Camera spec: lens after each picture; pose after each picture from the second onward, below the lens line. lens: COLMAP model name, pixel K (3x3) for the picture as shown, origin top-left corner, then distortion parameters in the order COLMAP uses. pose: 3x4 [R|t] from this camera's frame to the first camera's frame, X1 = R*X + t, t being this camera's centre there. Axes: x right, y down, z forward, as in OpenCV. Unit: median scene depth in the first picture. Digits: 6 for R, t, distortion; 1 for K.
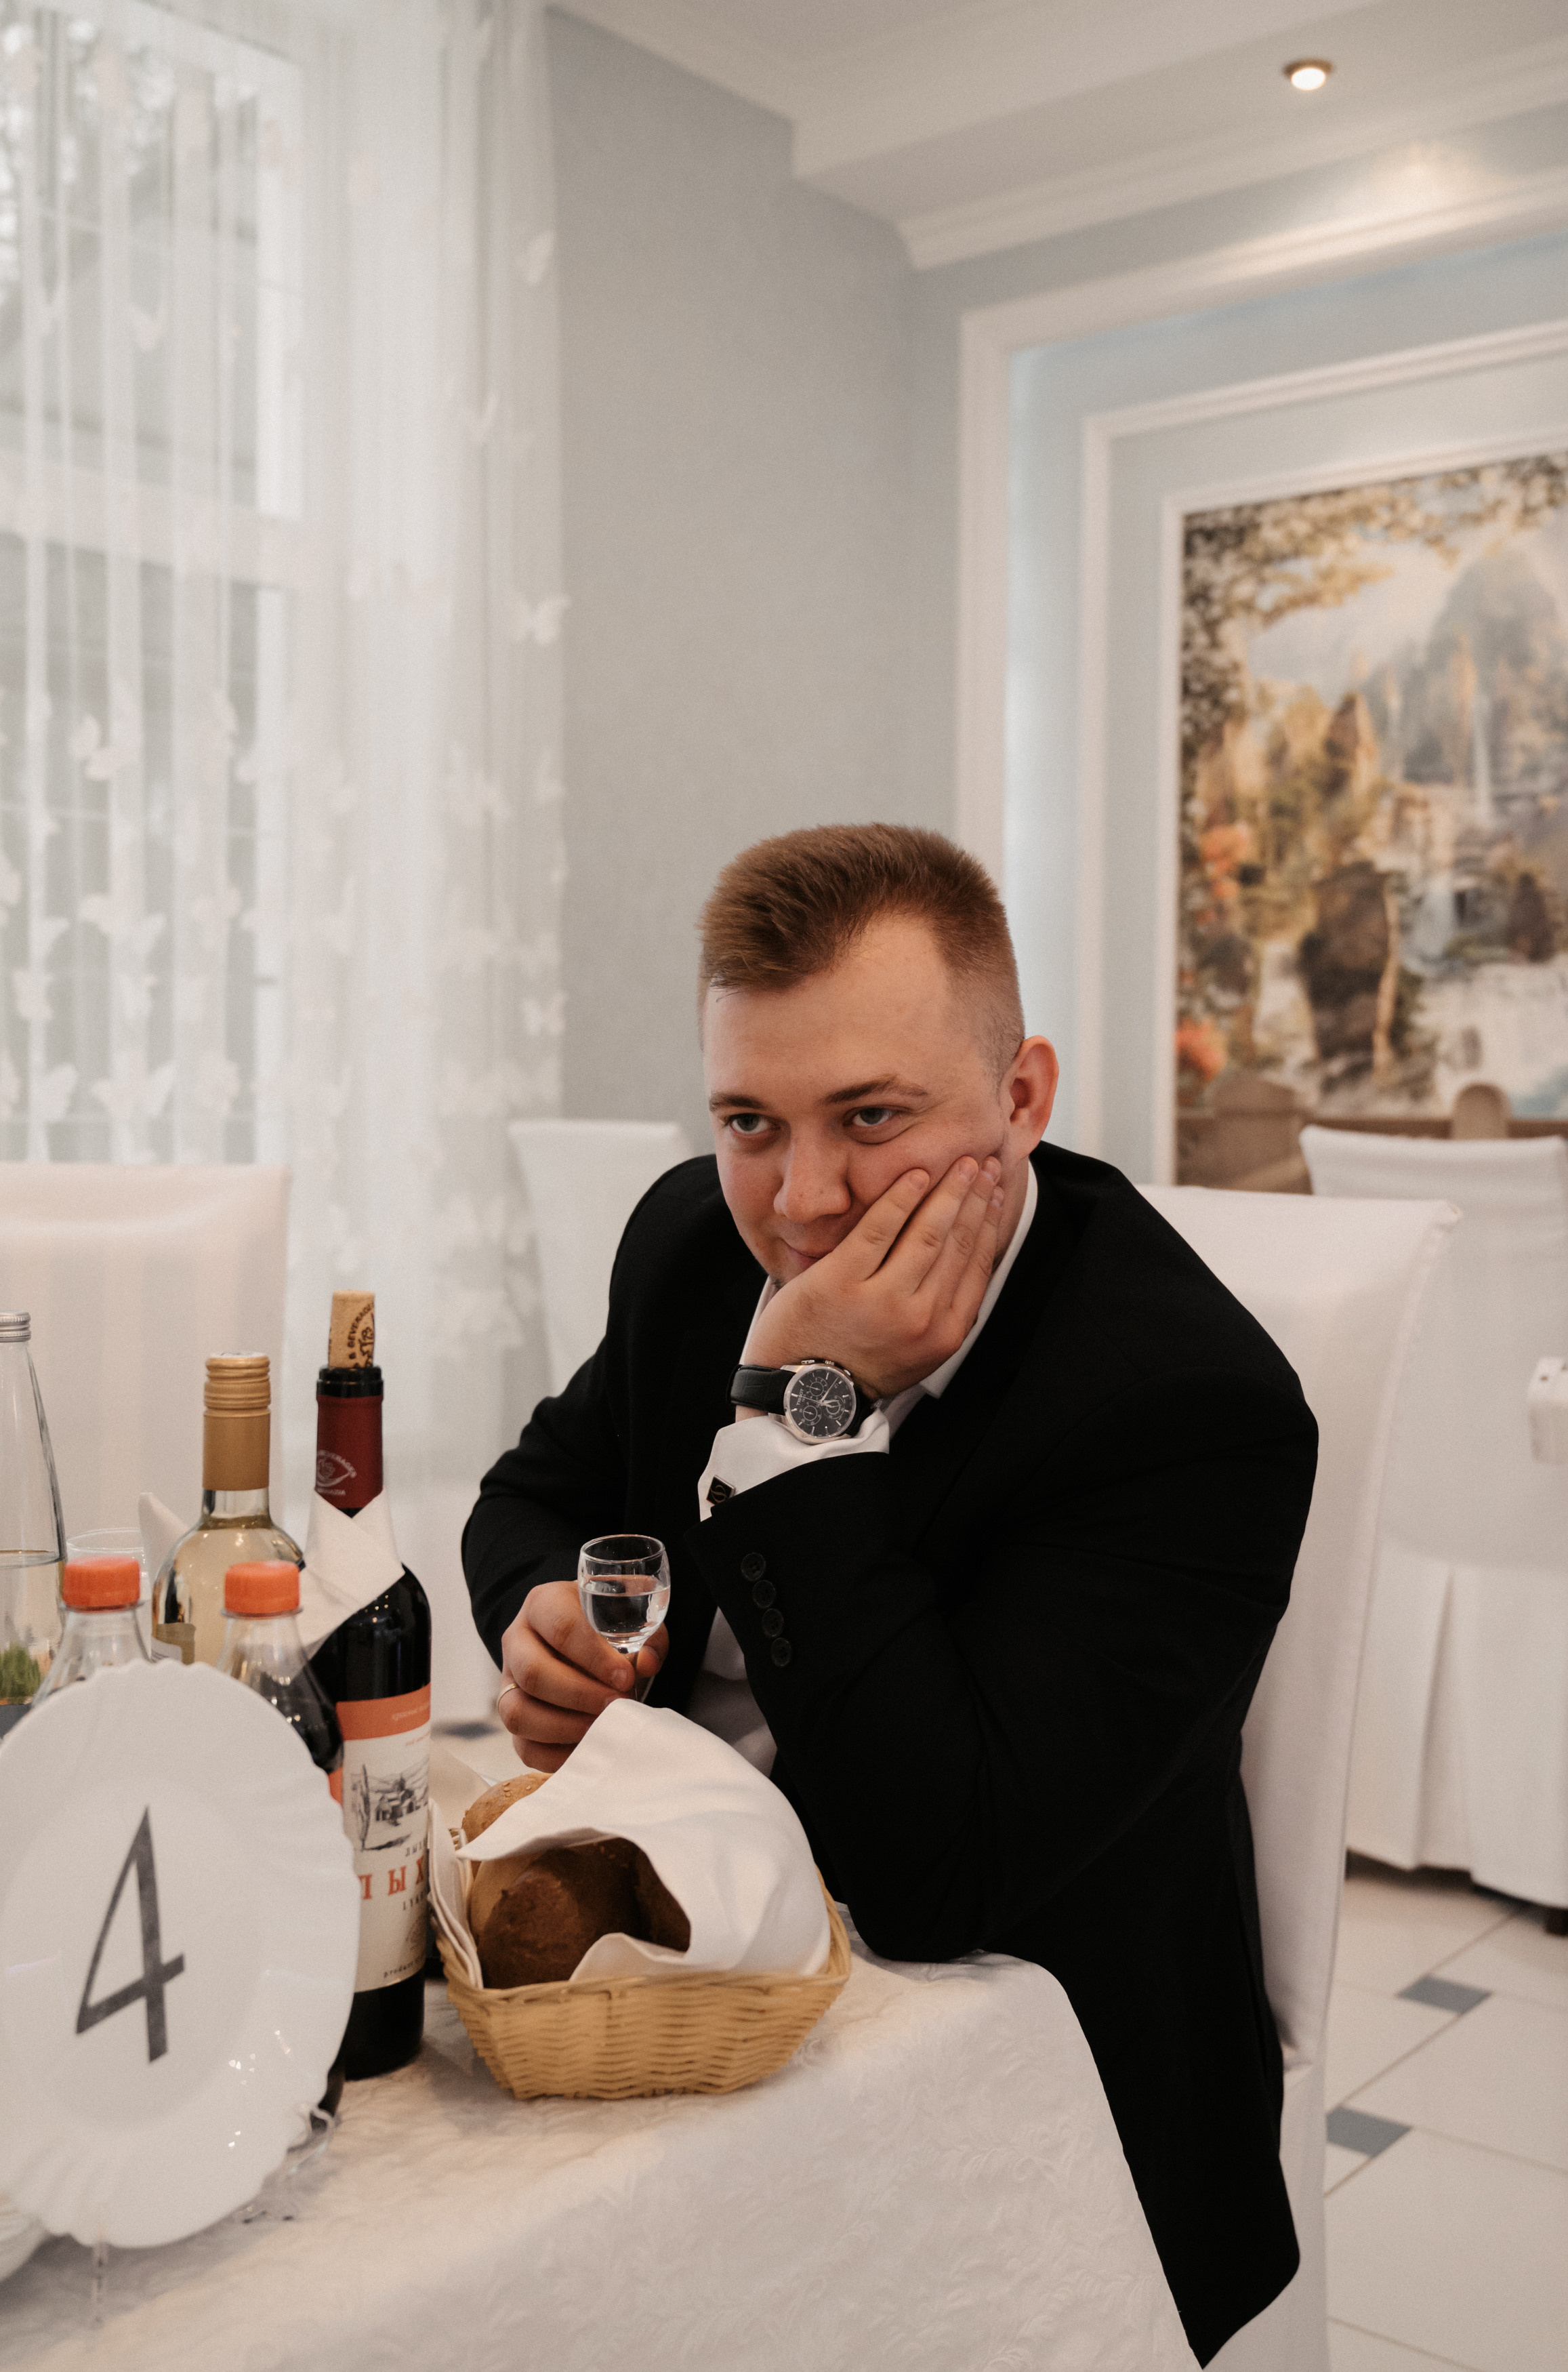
lens RADIAL K [[2409.4, 0, 796.6], [0, 2409.4, 1161.6], [0, 0, 1]] dist [-0.016448, 0.000000]
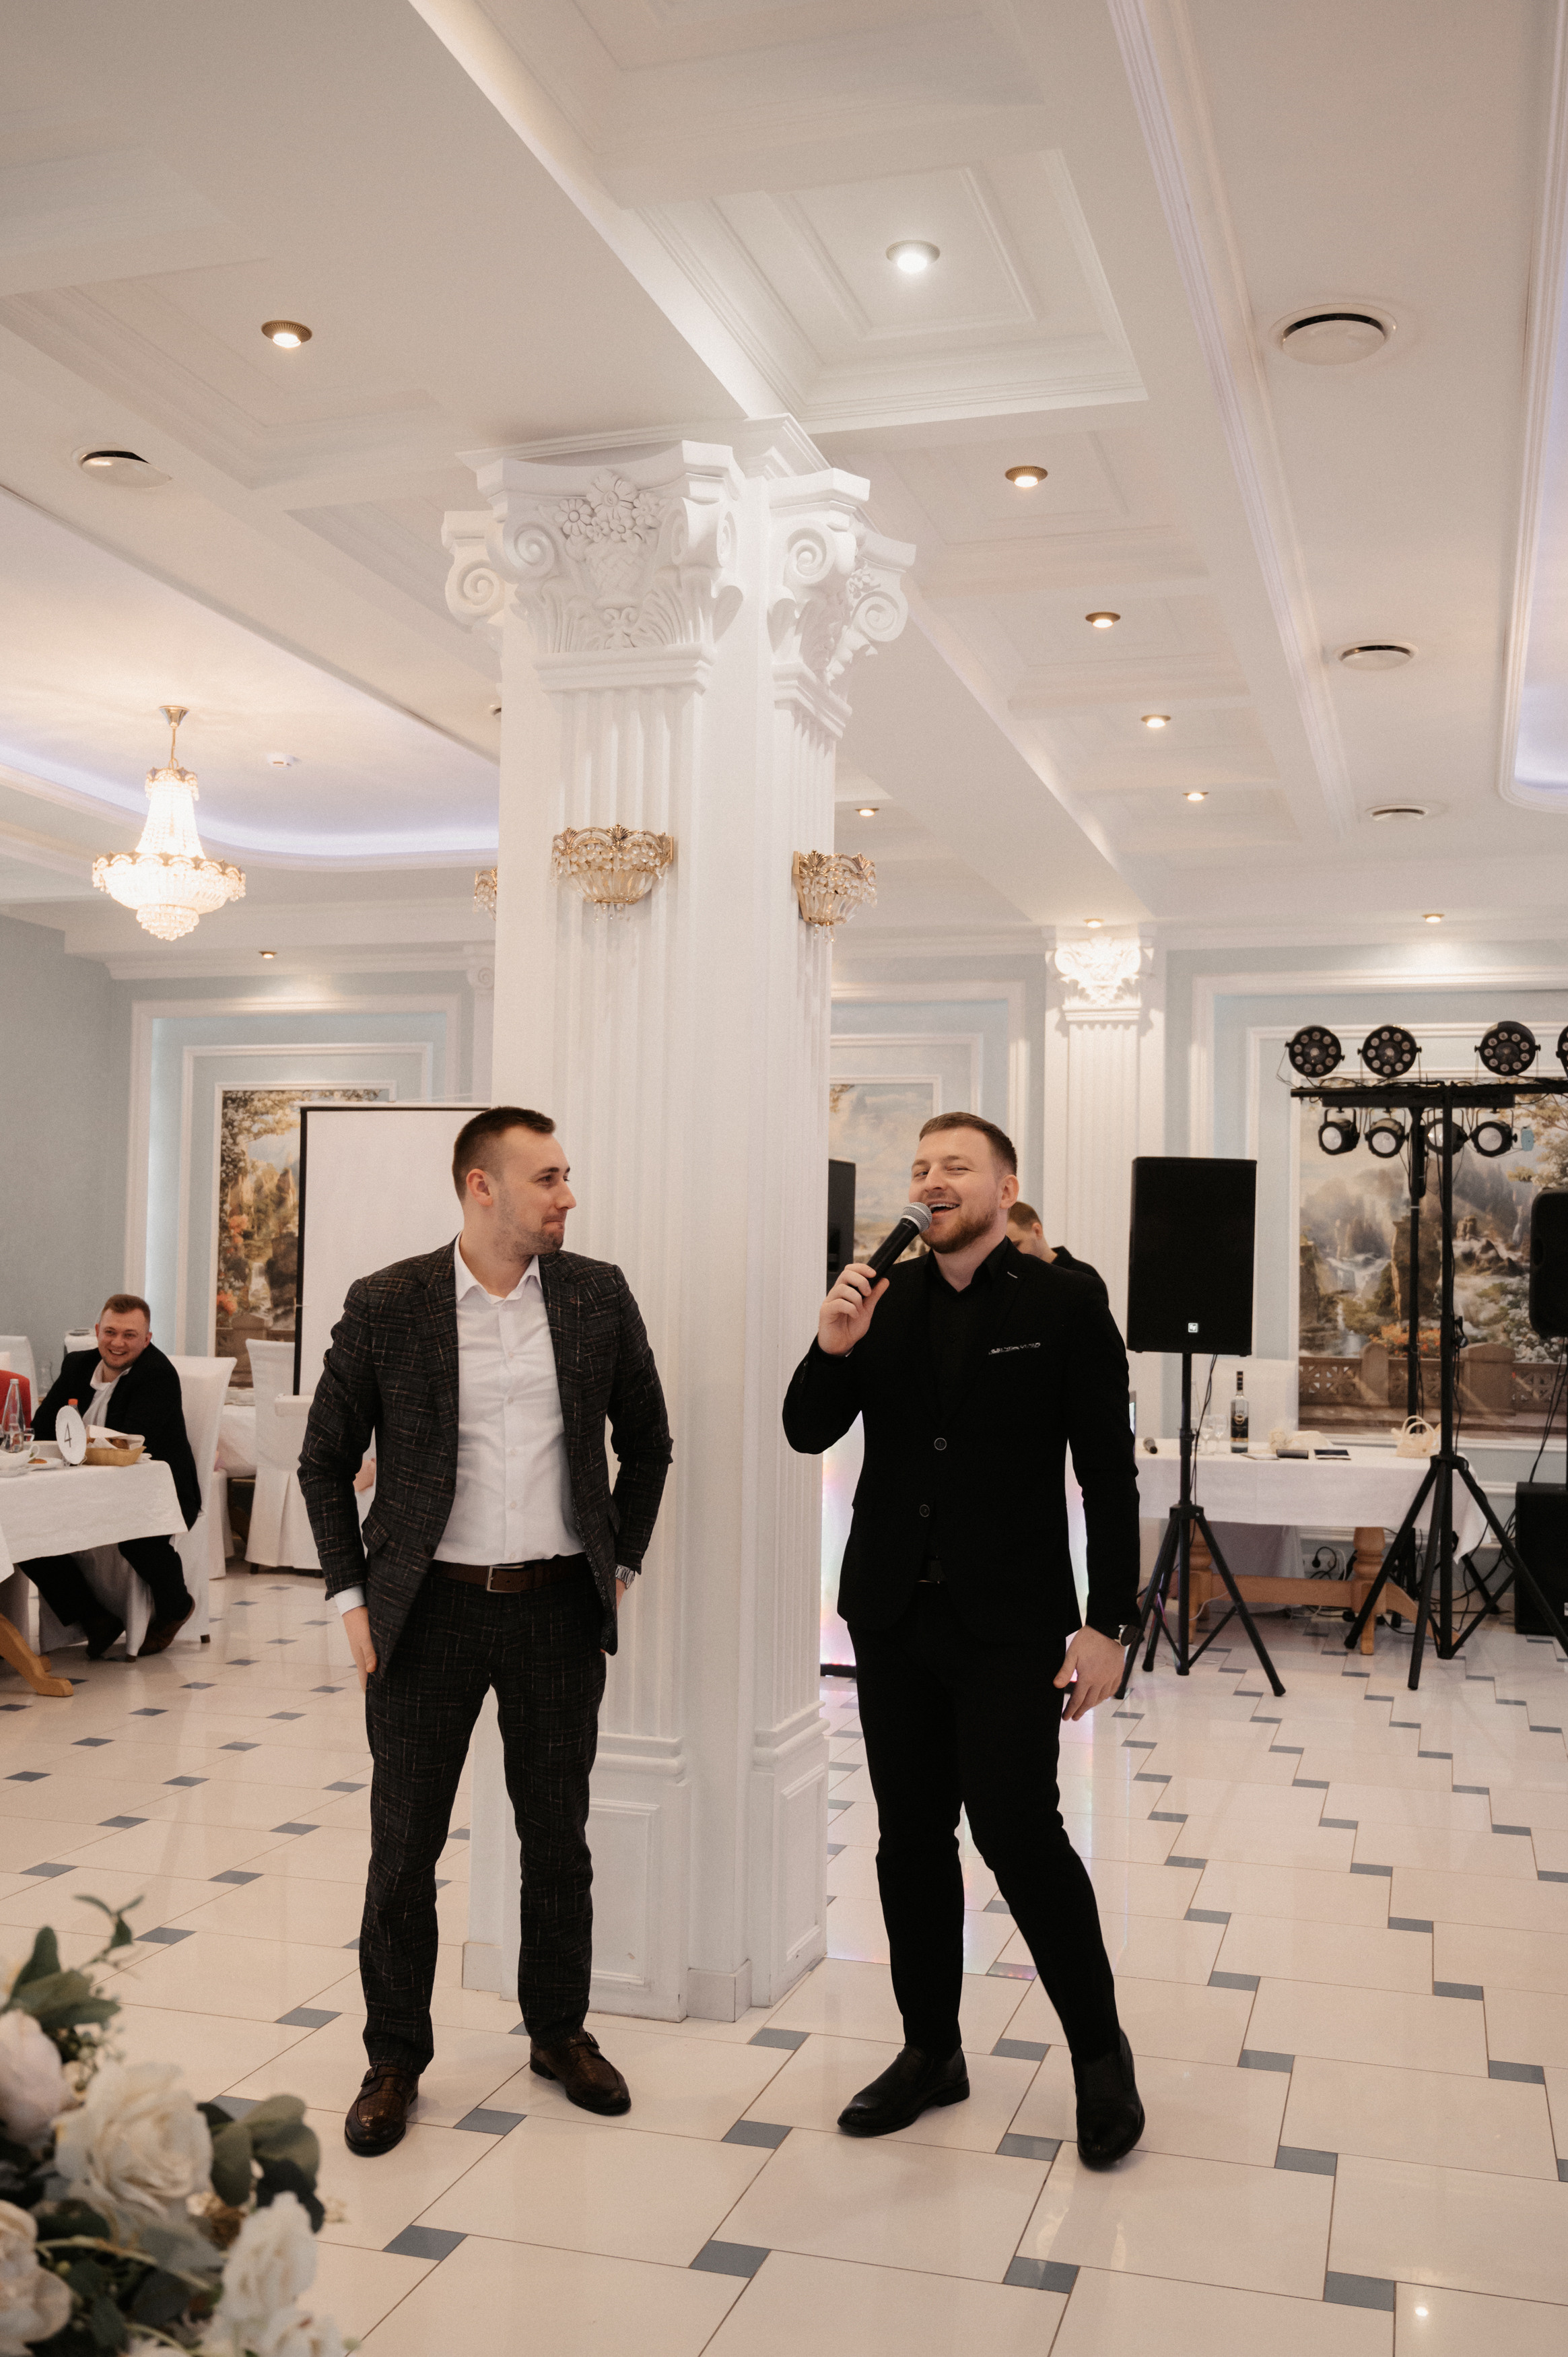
lens RADIAL K [[2174.8, 0, 796.0], [0, 2174.8, 1180.4], [0, 0, 1]] dist [0.014135, 0.000000]
pose [[0.925639, 0.024611, 0.377607, -0.158069], [0.003887, 0.997212, -0.074524, -0.003179], [-0.378388, 0.070450, 0.922962, -1.467834]]
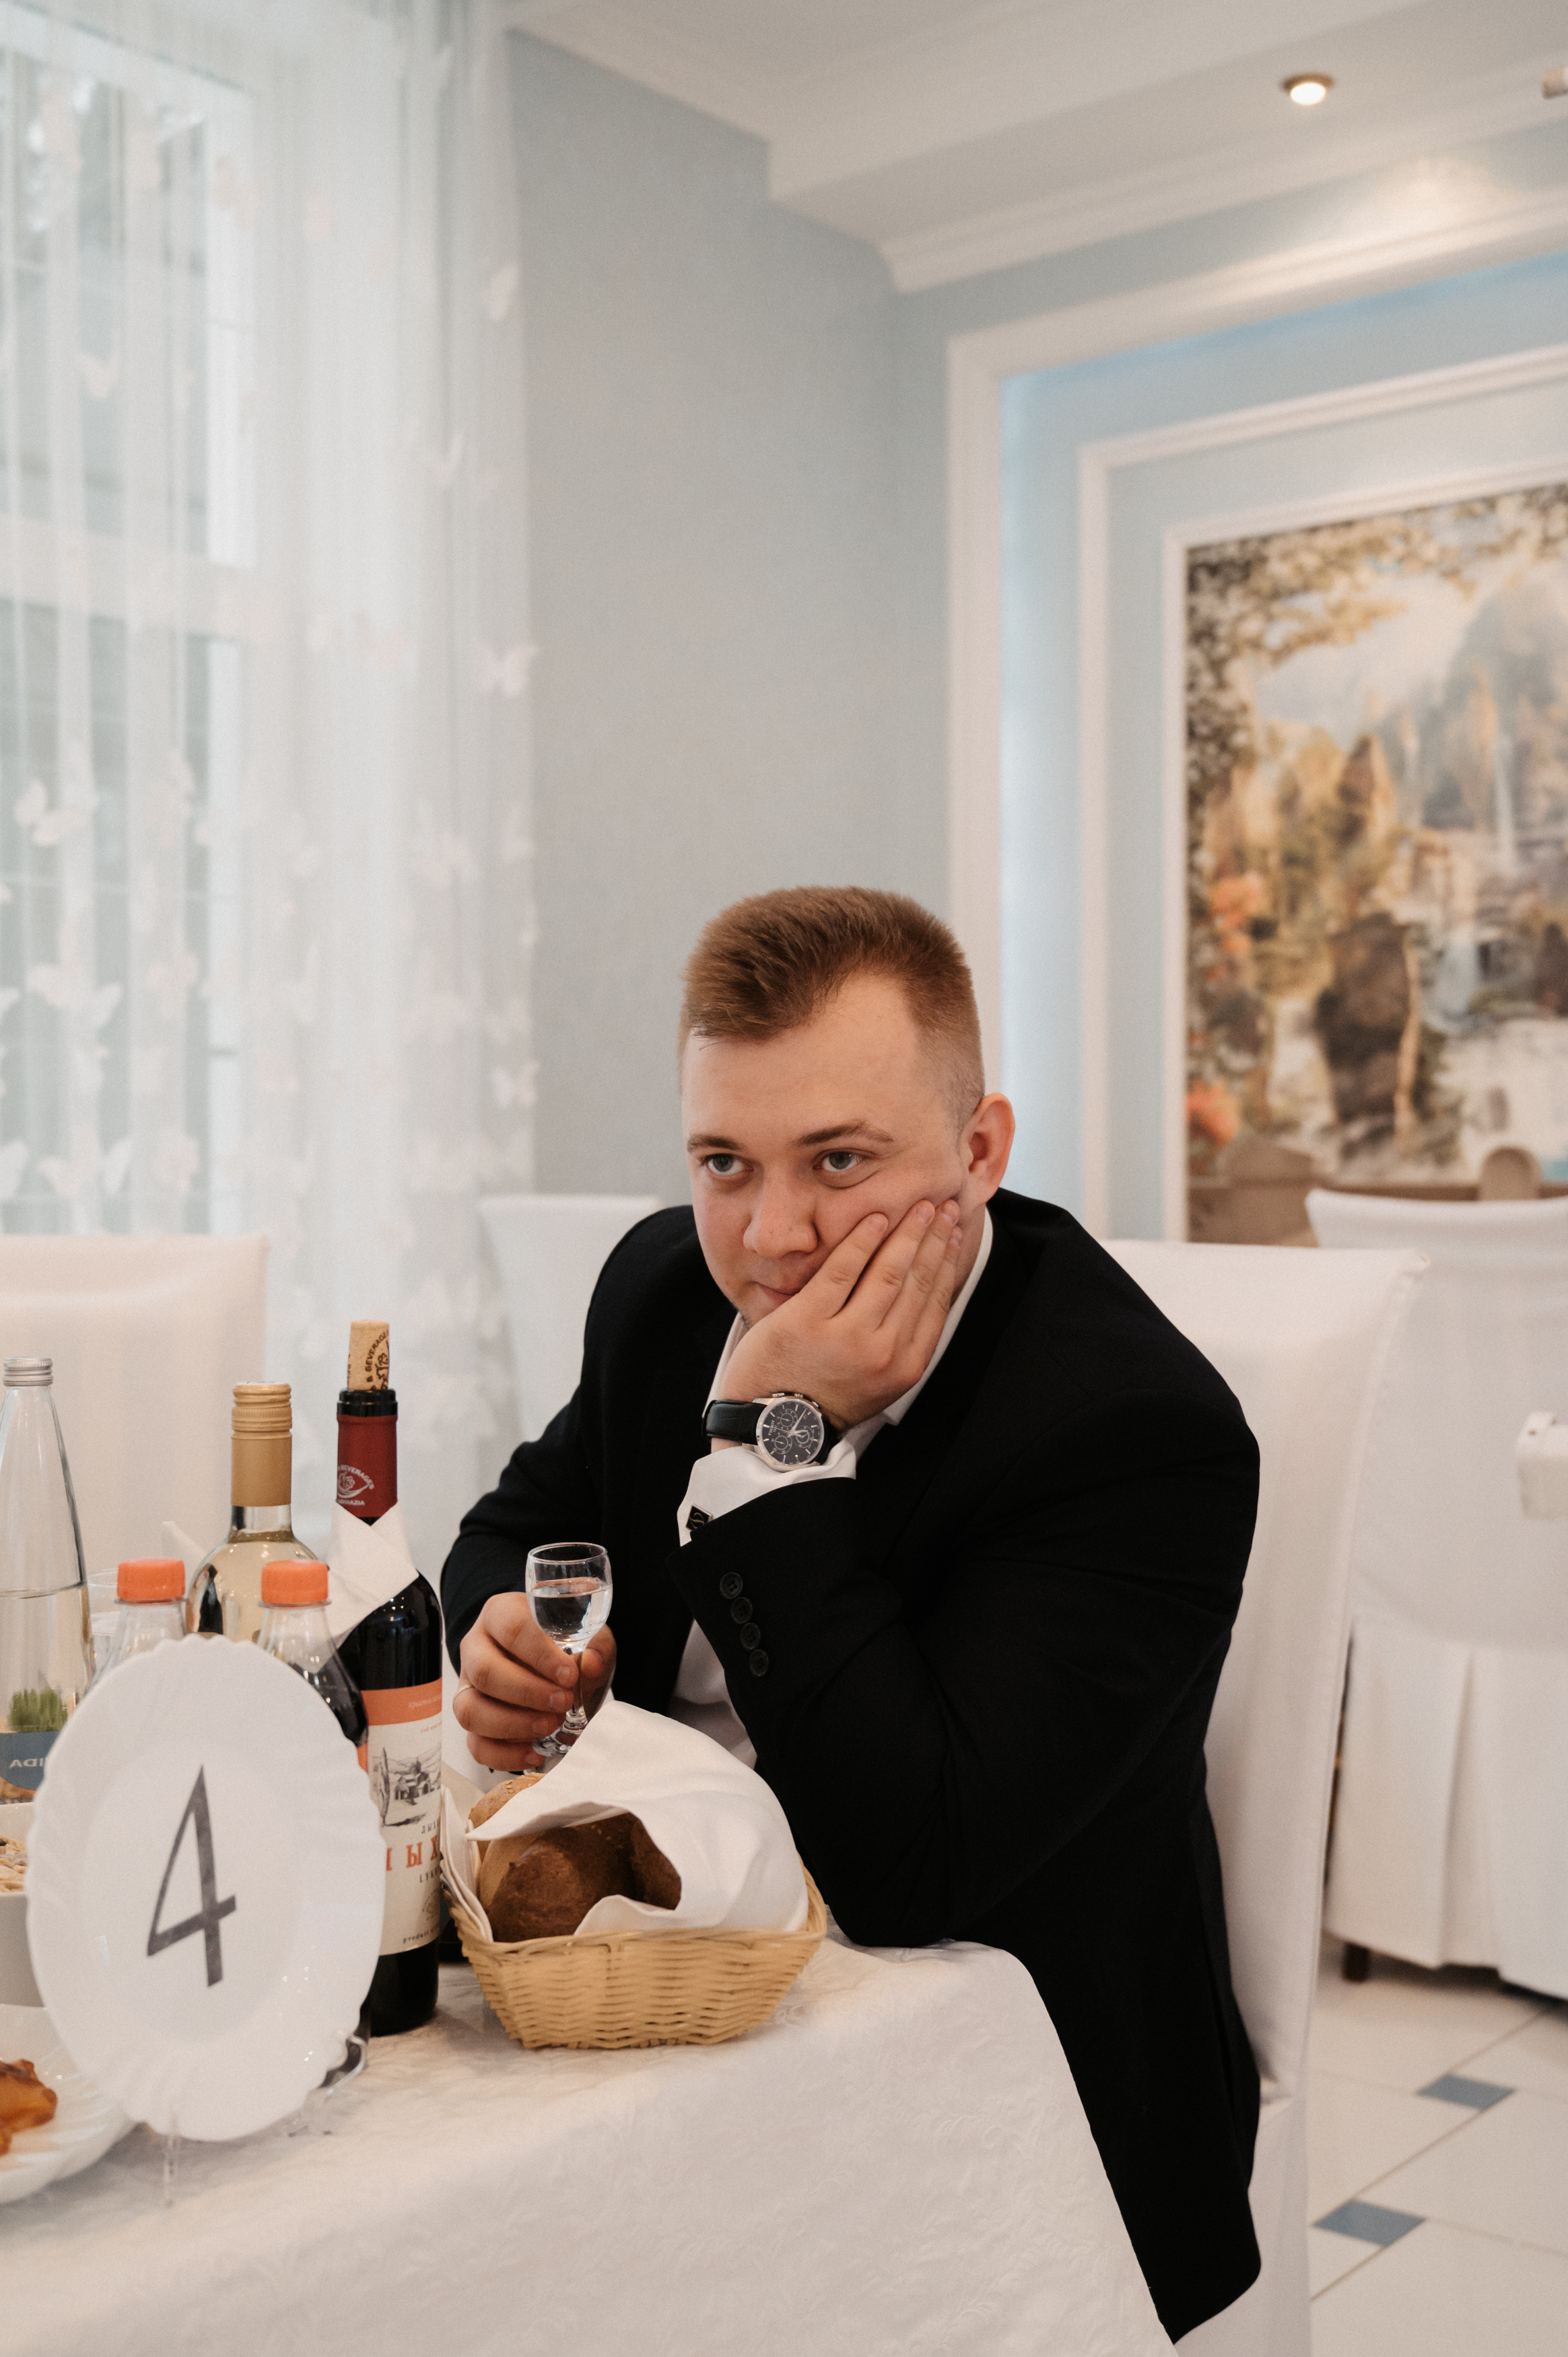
lens RADIAL K [[2675.6, 0, 774.4], [0, 2675.6, 1191.4], [0, 0, 1]] dist [-0.011304, 0.000000]
pose [[0.999926, -0.011134, -0.004945, 0.001804], [0.011024, 0.999700, -0.021873, 0.004922], [0.005187, 0.021817, 0.999749, -0.048530]]
